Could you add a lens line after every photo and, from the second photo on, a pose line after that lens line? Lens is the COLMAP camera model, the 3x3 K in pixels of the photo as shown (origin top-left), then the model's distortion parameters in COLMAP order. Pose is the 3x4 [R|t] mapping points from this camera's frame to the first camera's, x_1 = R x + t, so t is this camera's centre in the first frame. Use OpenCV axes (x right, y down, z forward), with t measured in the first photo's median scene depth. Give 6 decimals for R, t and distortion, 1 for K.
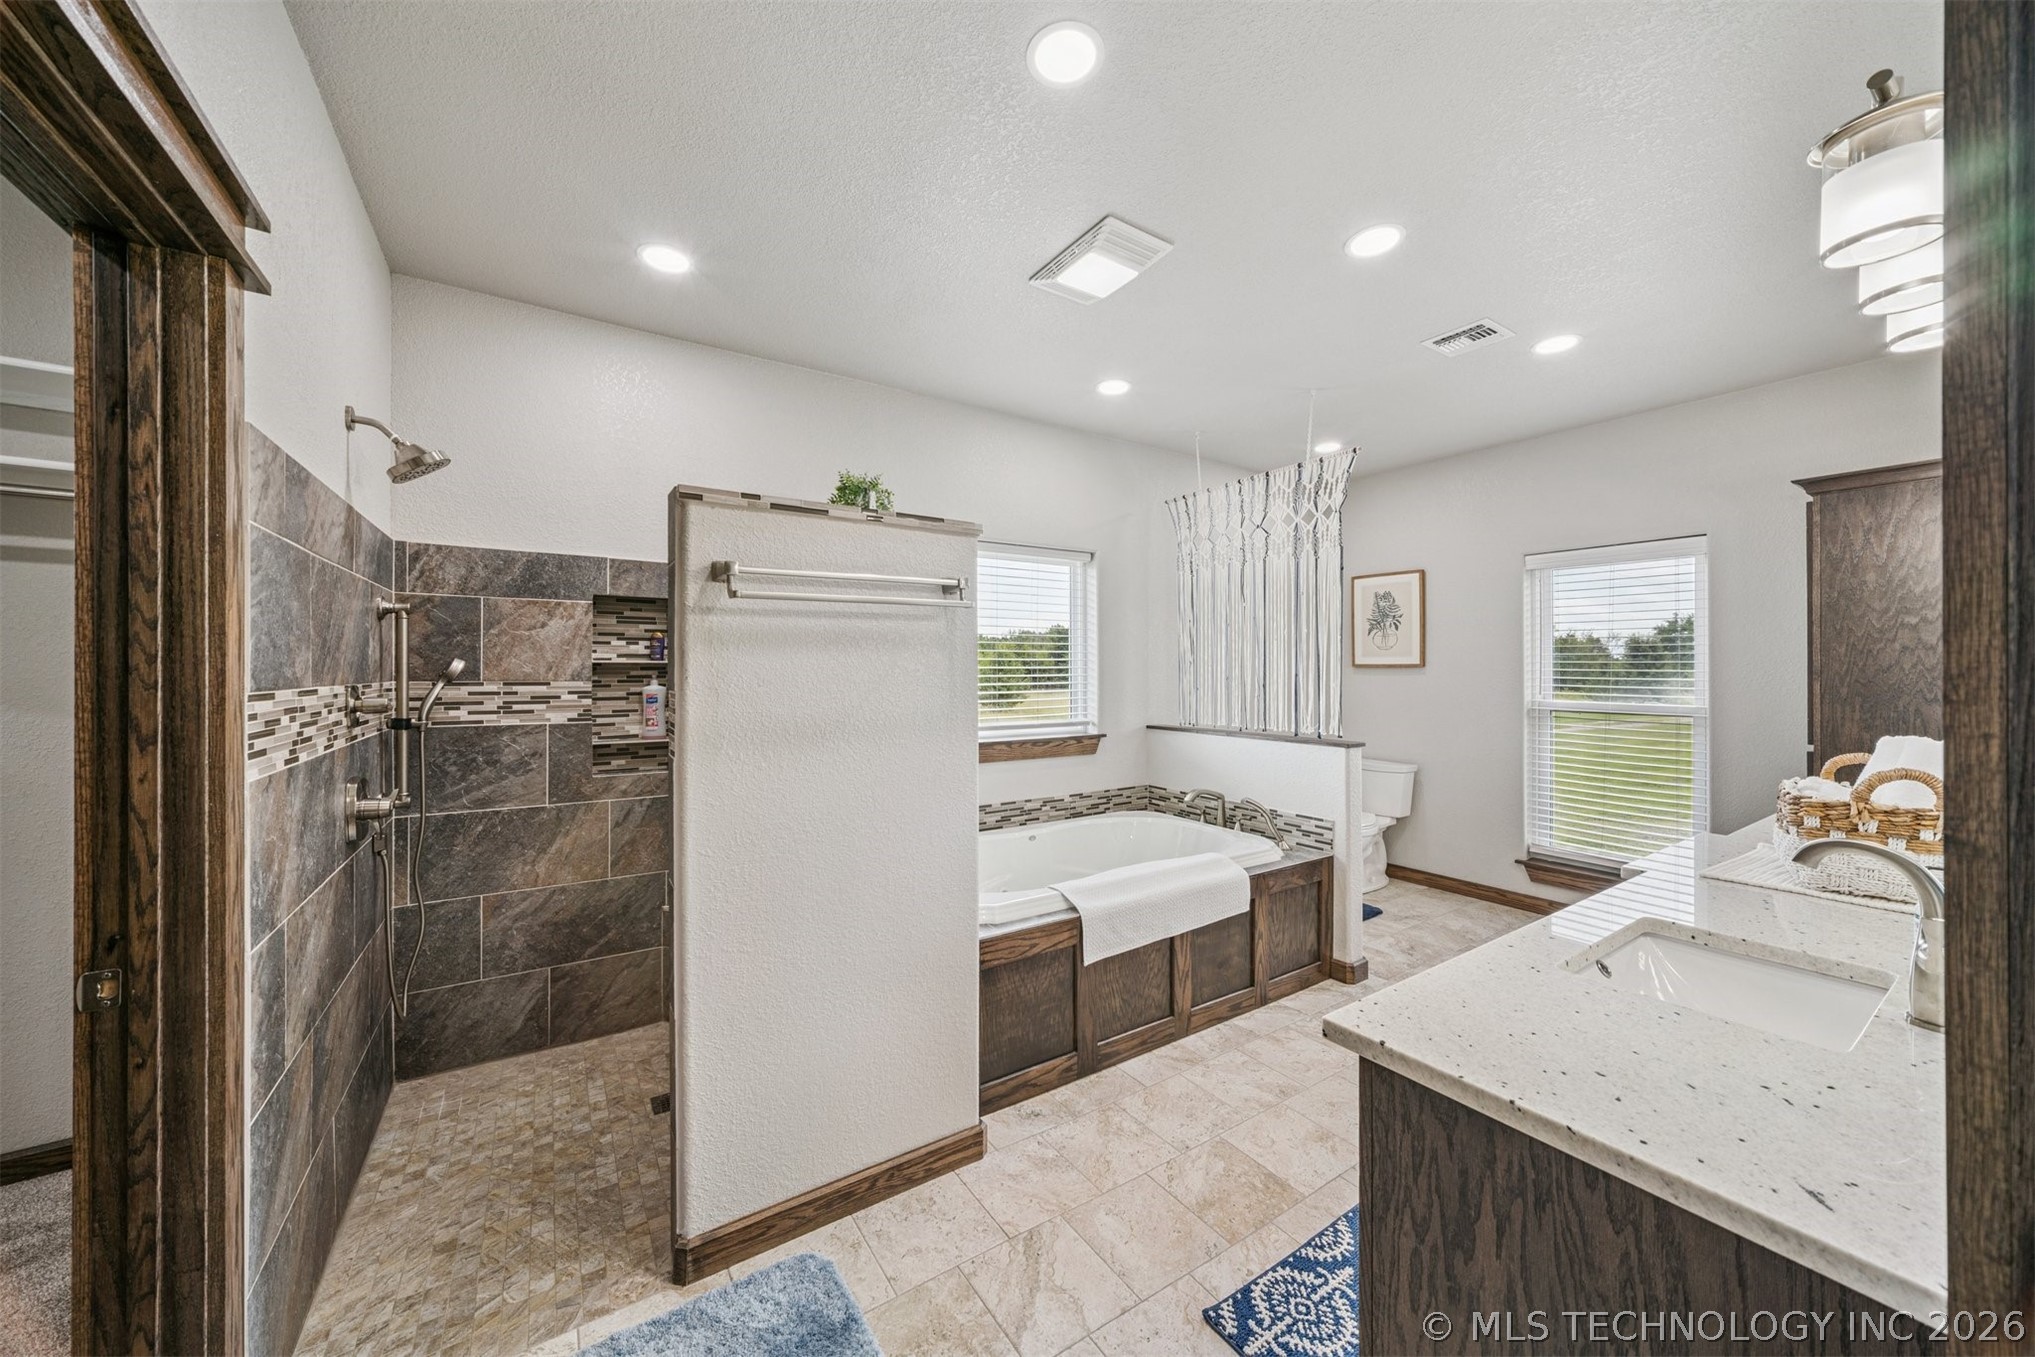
lens RADIAL K [[708.8, 0, 1016.4], [0, 708.8, 672.1], [0, 0, 1]] dist [-0.013065, 0.000604]
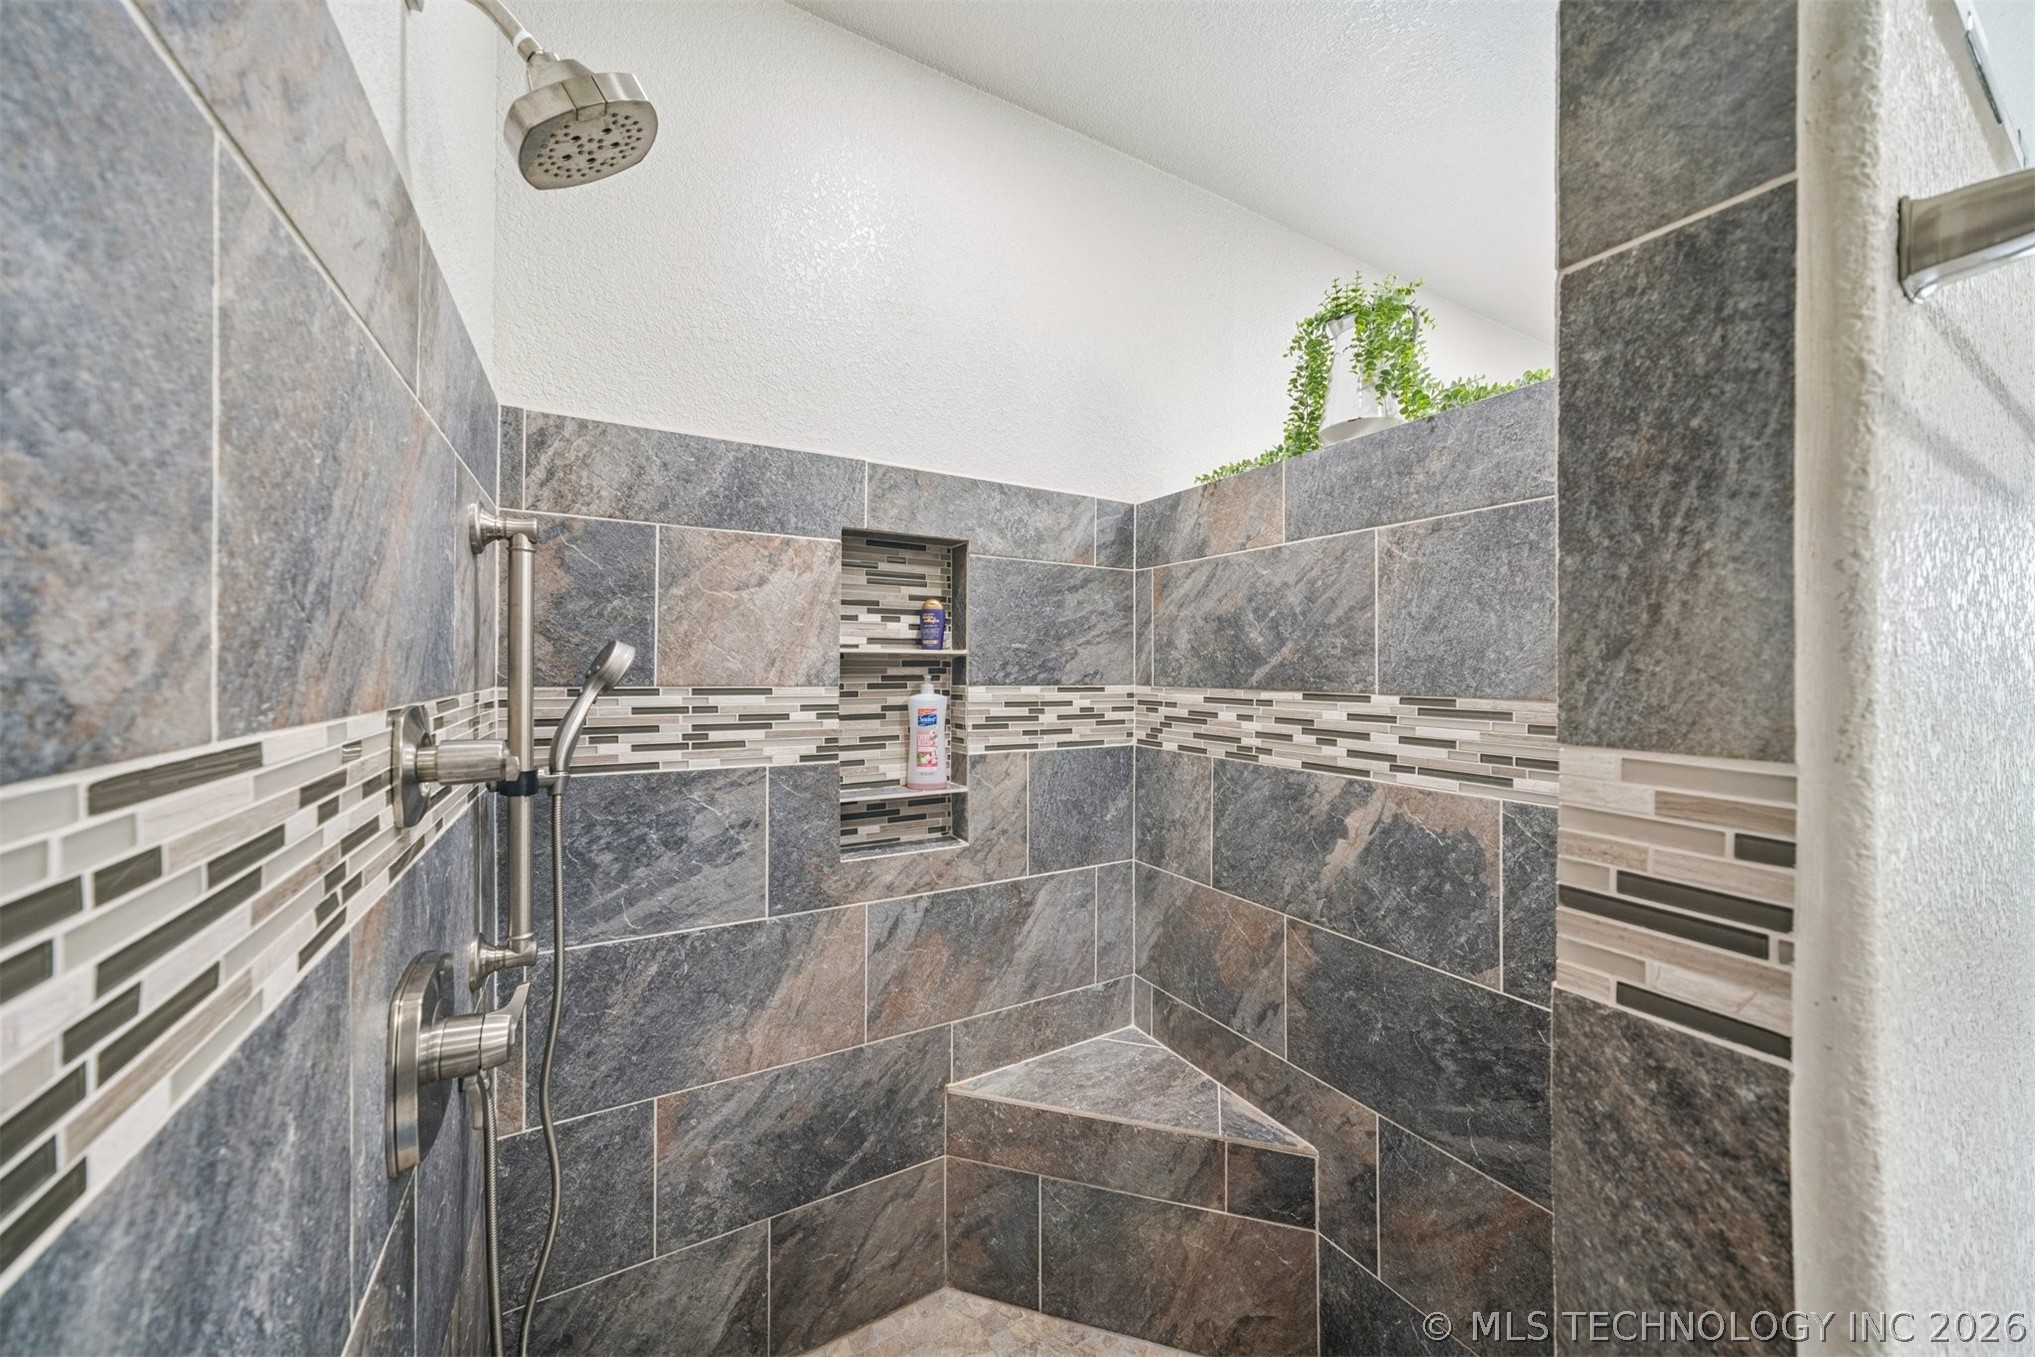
lens RADIAL K [[708.8, 0, 1020.7], [0, 708.8, 668.9], [0, 0, 1]] dist [-0.013065, 0.000604]
pose [[0.998329, 0.003856, -0.057655, -0.450998], [-0.003848, 0.999993, 0.000260, -0.001369], [0.057656, -0.000038, 0.998337, 0.483642]]
